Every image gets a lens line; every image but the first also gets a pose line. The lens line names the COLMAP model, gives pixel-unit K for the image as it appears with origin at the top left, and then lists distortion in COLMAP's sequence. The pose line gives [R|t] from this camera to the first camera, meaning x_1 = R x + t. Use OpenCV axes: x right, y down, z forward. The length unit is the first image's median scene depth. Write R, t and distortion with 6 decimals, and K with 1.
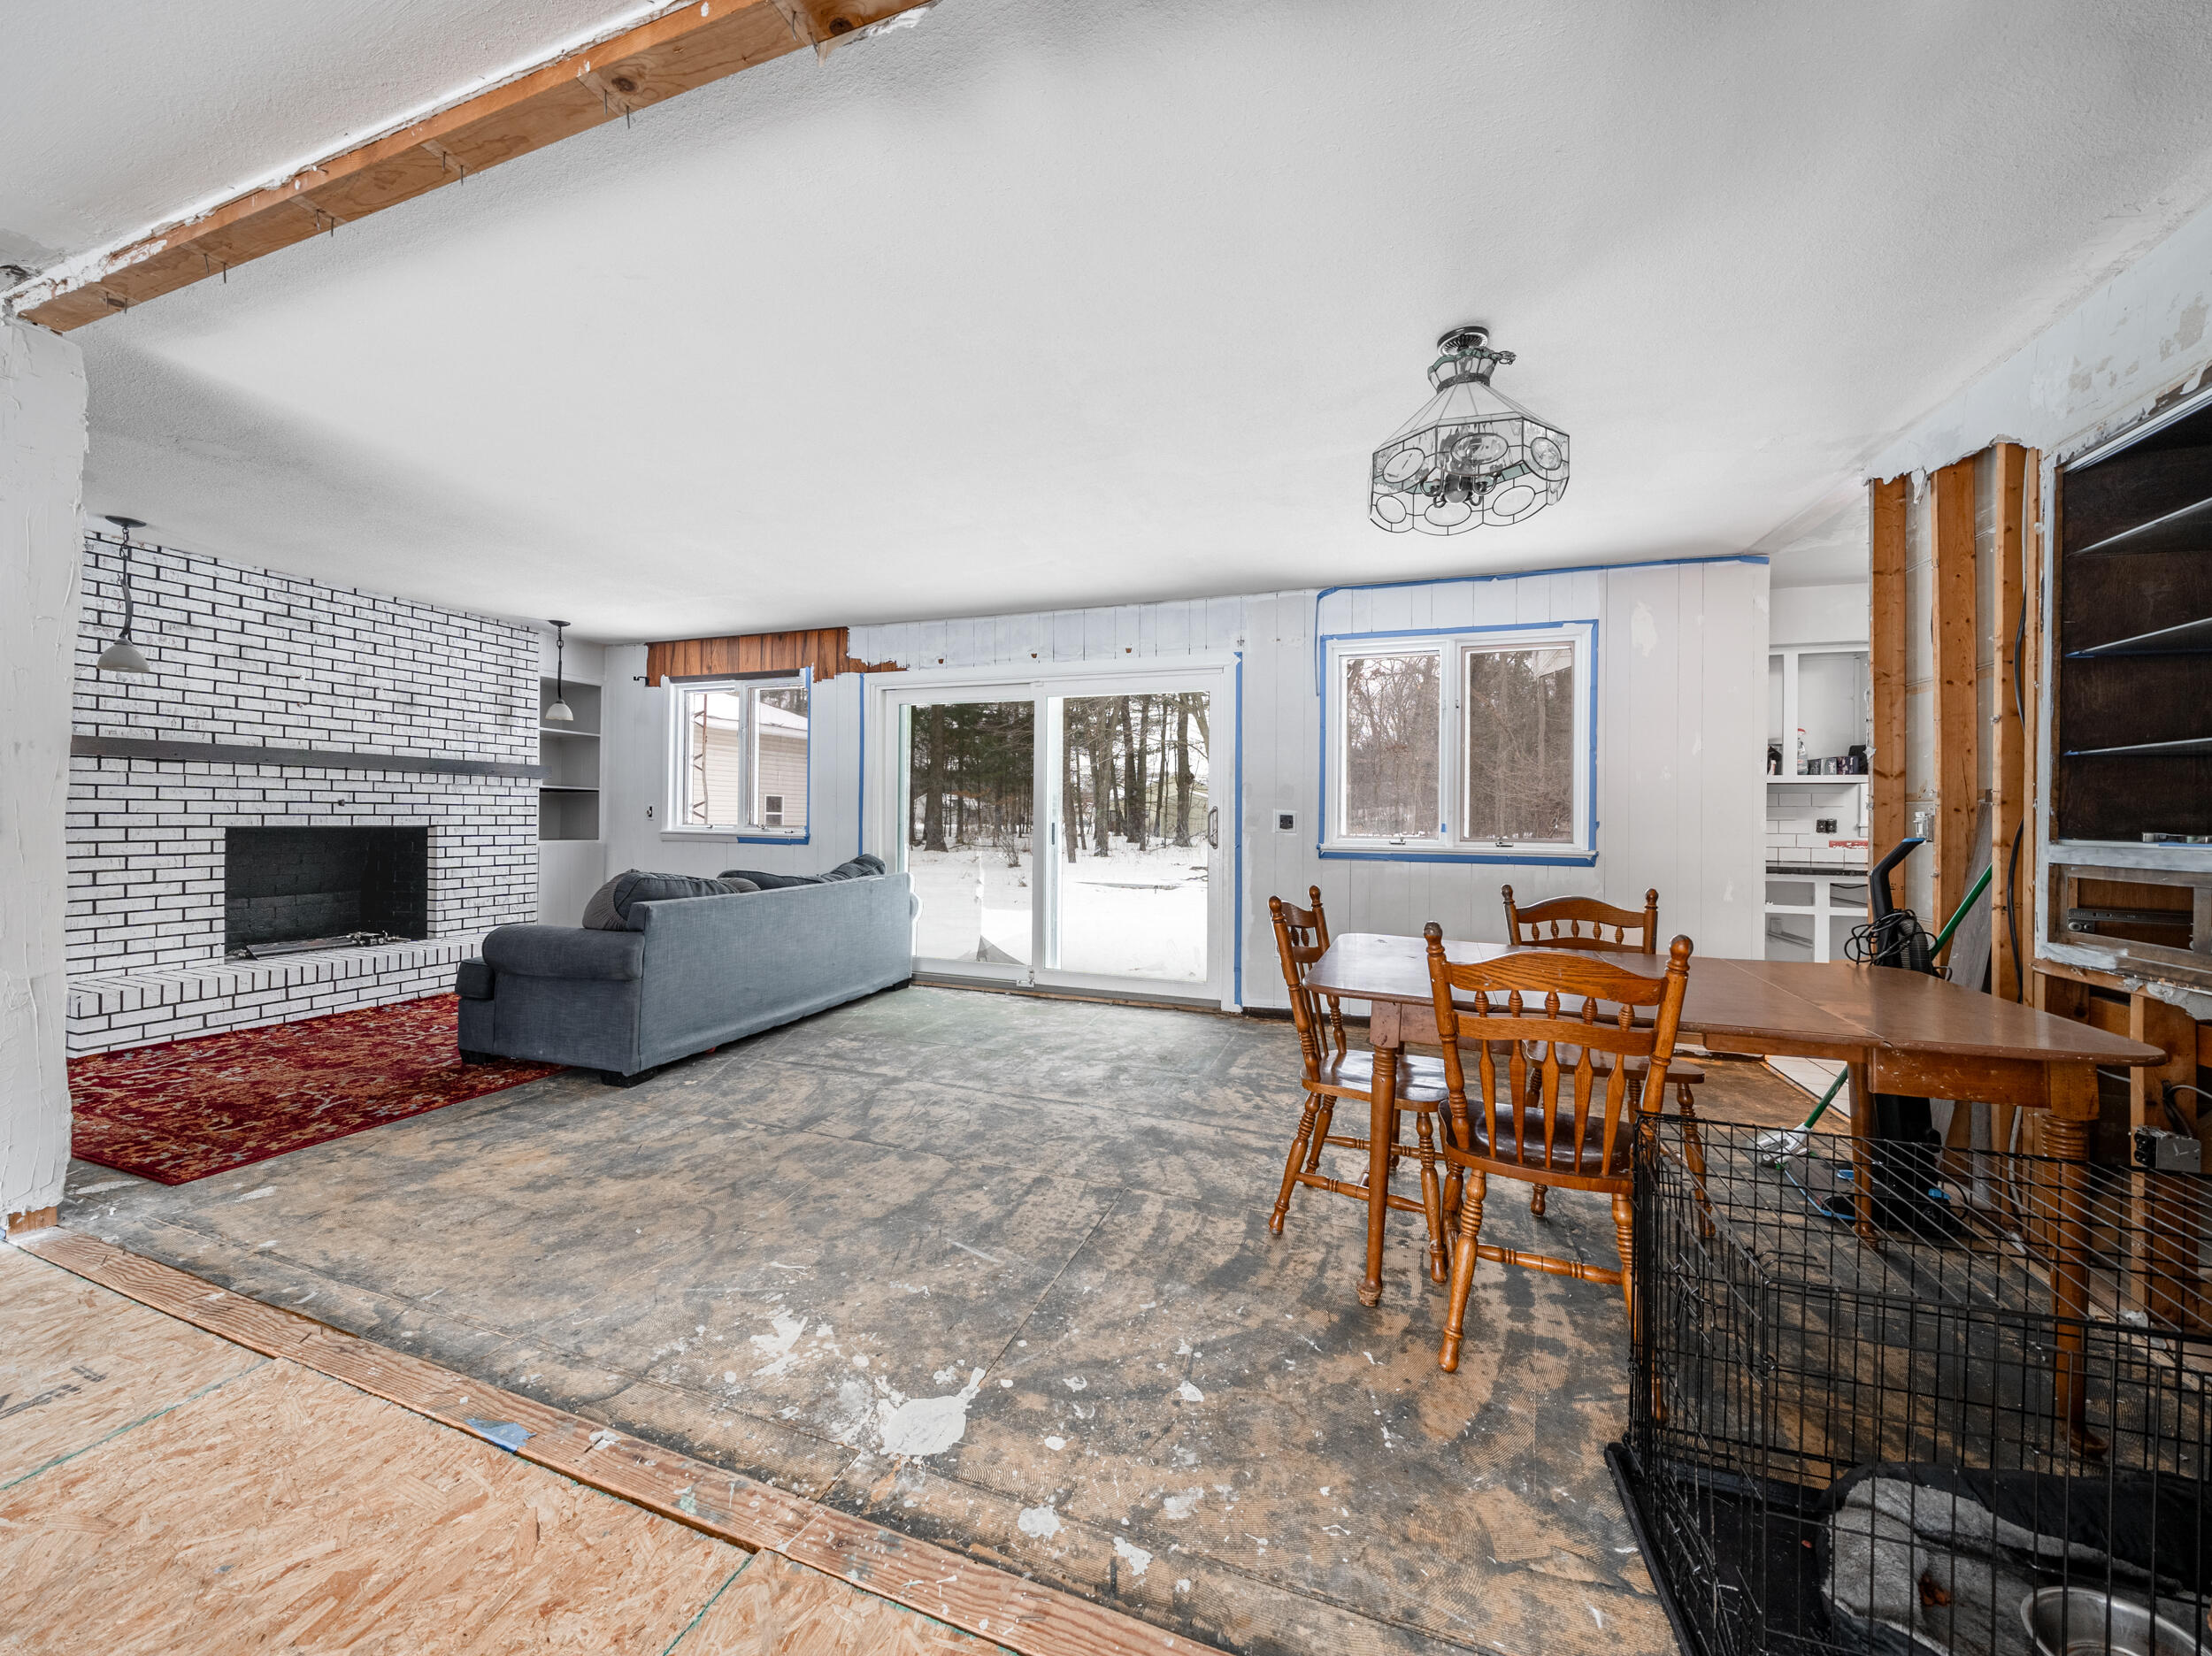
lens RADIAL K [[854.0, 0, 1090.1], [0, 854.0, 818.6], [0, 0, 1]] dist [-0.000087, 0.000017]
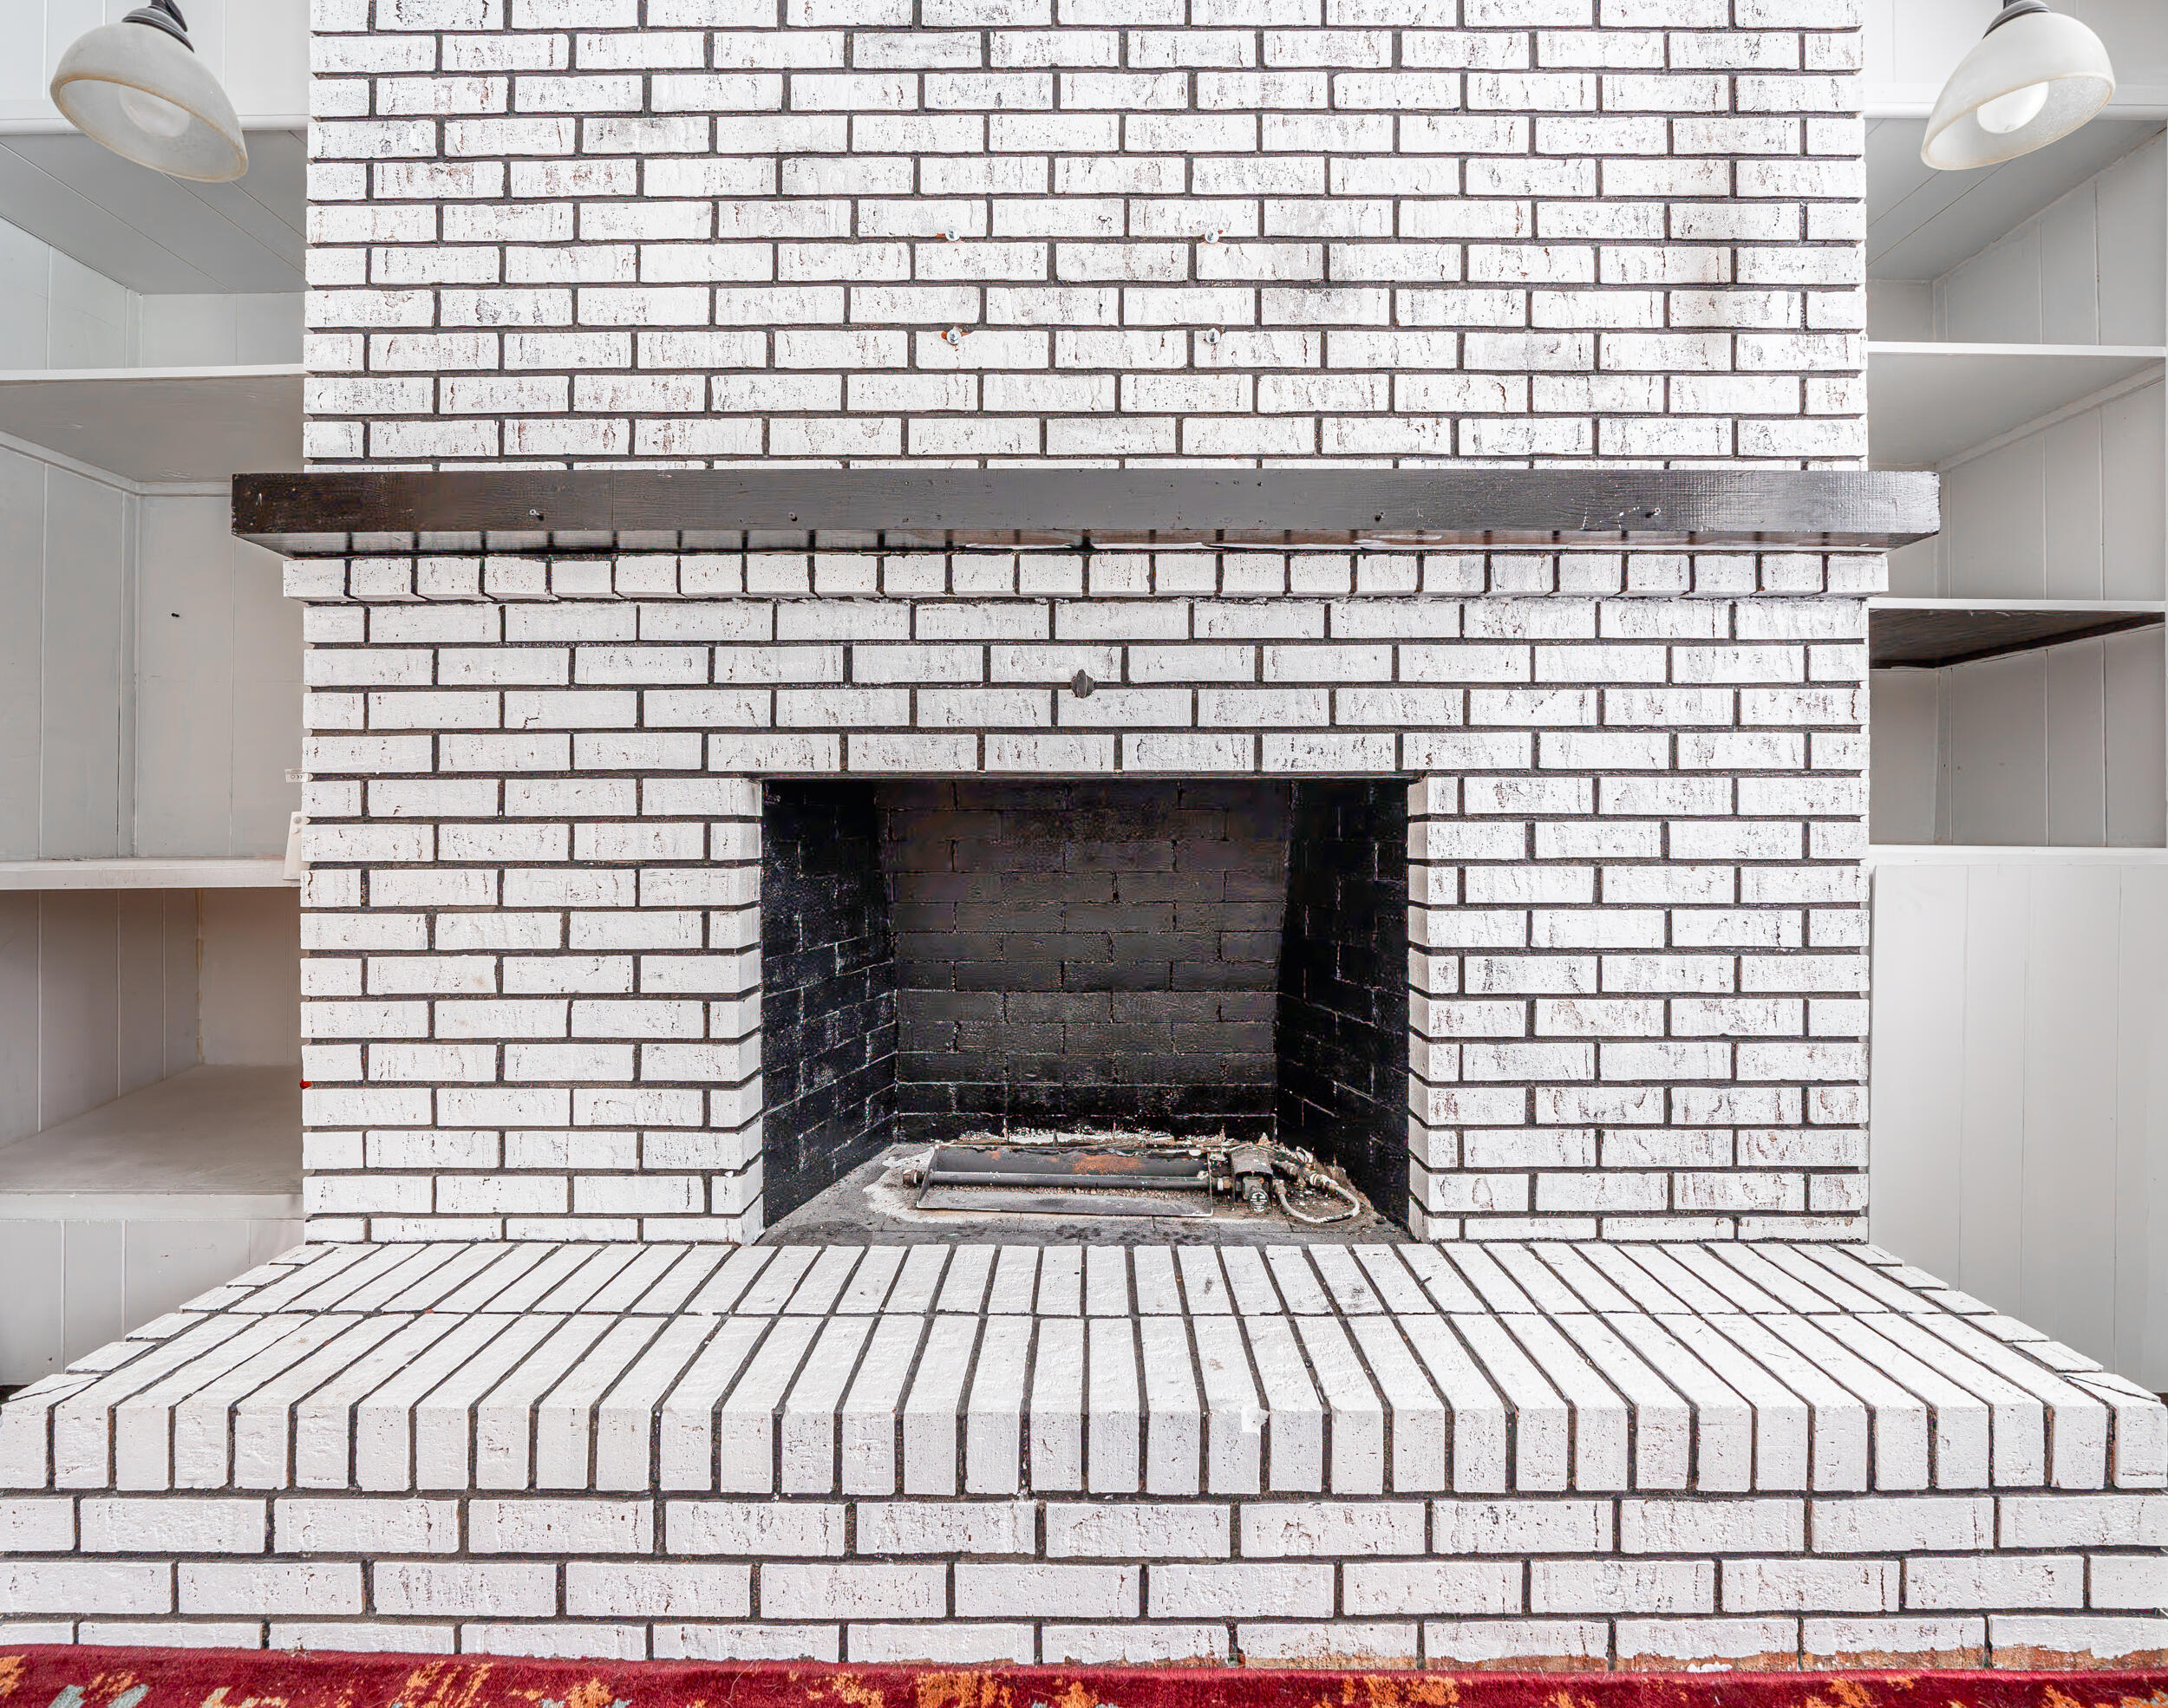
lens RADIAL K [[919.9, 0, 1085.8], [0, 919.9, 837.8], [0, 0, 1]] dist [-0.007295, -0.000256]
pose [[0.332136, -0.007741, -0.943200, -0.544299], [0.004428, 0.999968, -0.006648, 0.027415], [0.943221, -0.001969, 0.332159, 0.811432]]
